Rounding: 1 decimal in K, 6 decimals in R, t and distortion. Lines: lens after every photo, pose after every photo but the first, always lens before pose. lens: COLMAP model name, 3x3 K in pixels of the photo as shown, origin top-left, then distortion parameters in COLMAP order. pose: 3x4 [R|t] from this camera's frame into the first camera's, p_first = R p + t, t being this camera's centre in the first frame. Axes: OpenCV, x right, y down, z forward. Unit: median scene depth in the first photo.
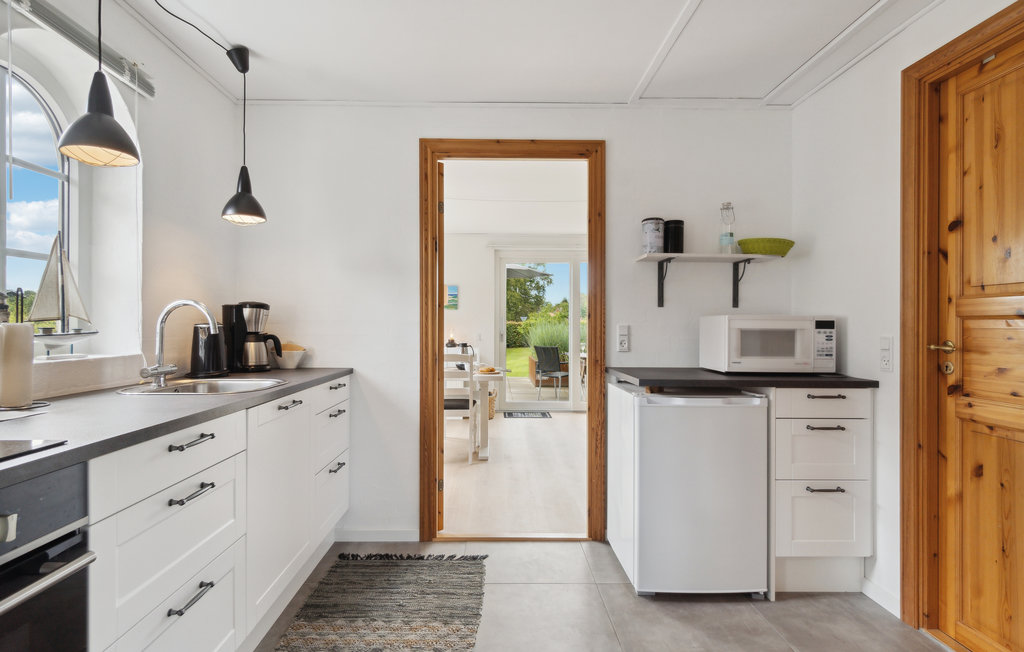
lens RADIAL K [[498.7, 0, 509.7], [0, 498.7, 324.4], [0, 0, 1]] dist [0.001483, 0.000268]
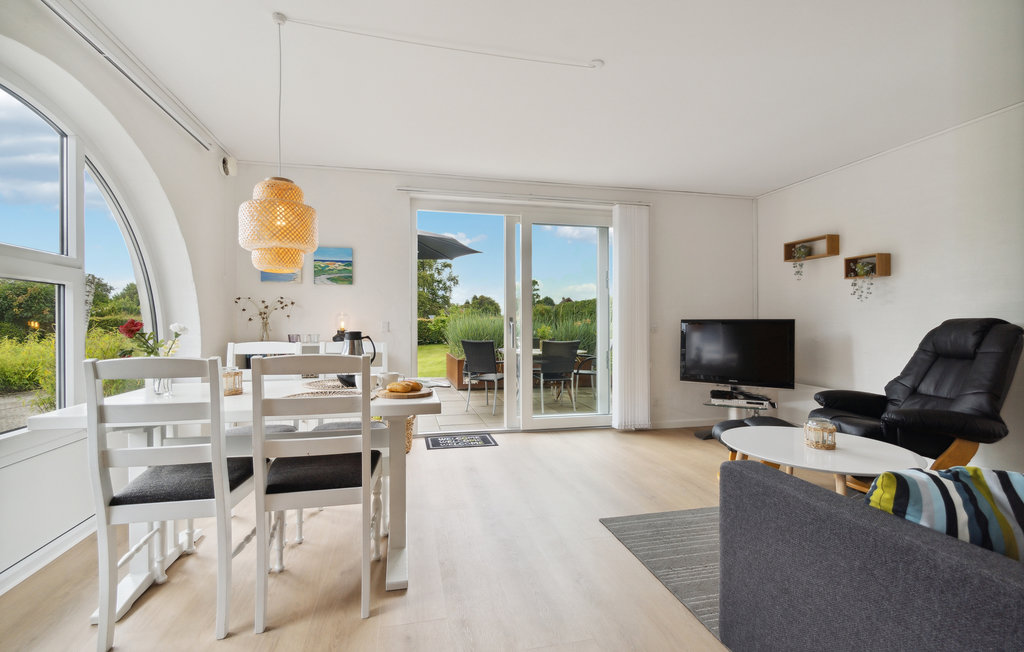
lens RADIAL K [[457.6, 0, 507.9], [0, 457.6, 326.1], [0, 0, 1]] dist [-0.002329, -0.000065]
pose [[0.981109, -0.005701, 0.193369, -0.016420], [0.004503, 0.999968, 0.006636, 0.016336], [-0.193401, -0.005640, 0.981104, 0.291074]]
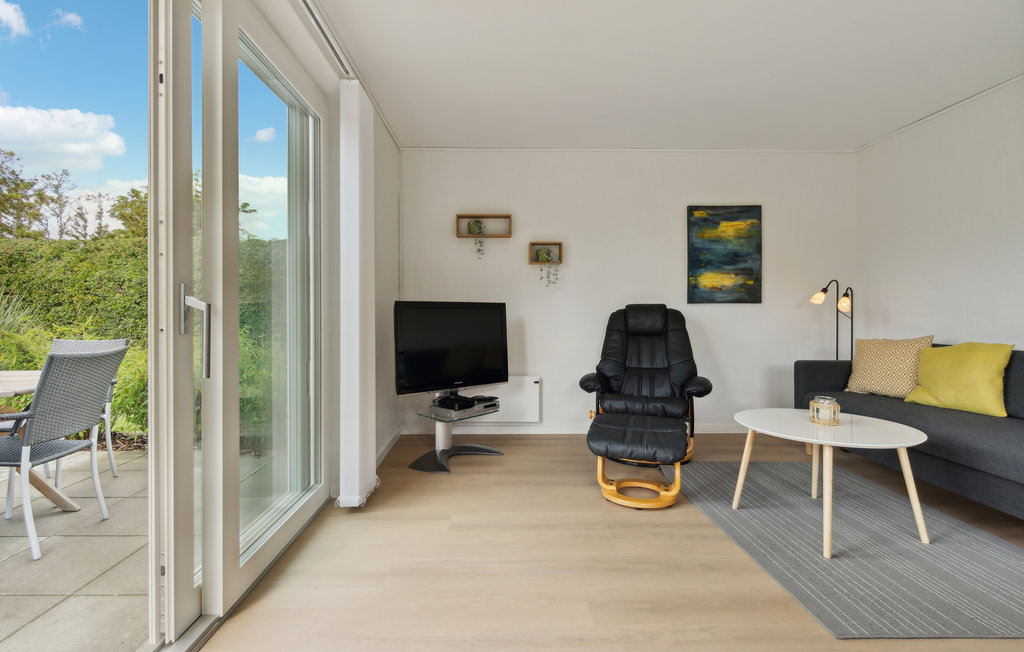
lens RADIAL K [[498.7, 0, 509.7], [0, 498.7, 319.7], [0, 0, 1]] dist [0.001483, 0.000268]
pose [[0.022225, -0.004696, 0.999742, -0.074630], [0.006990, 0.999965, 0.004541, 0.025021], [-0.999729, 0.006887, 0.022258, 0.625419]]
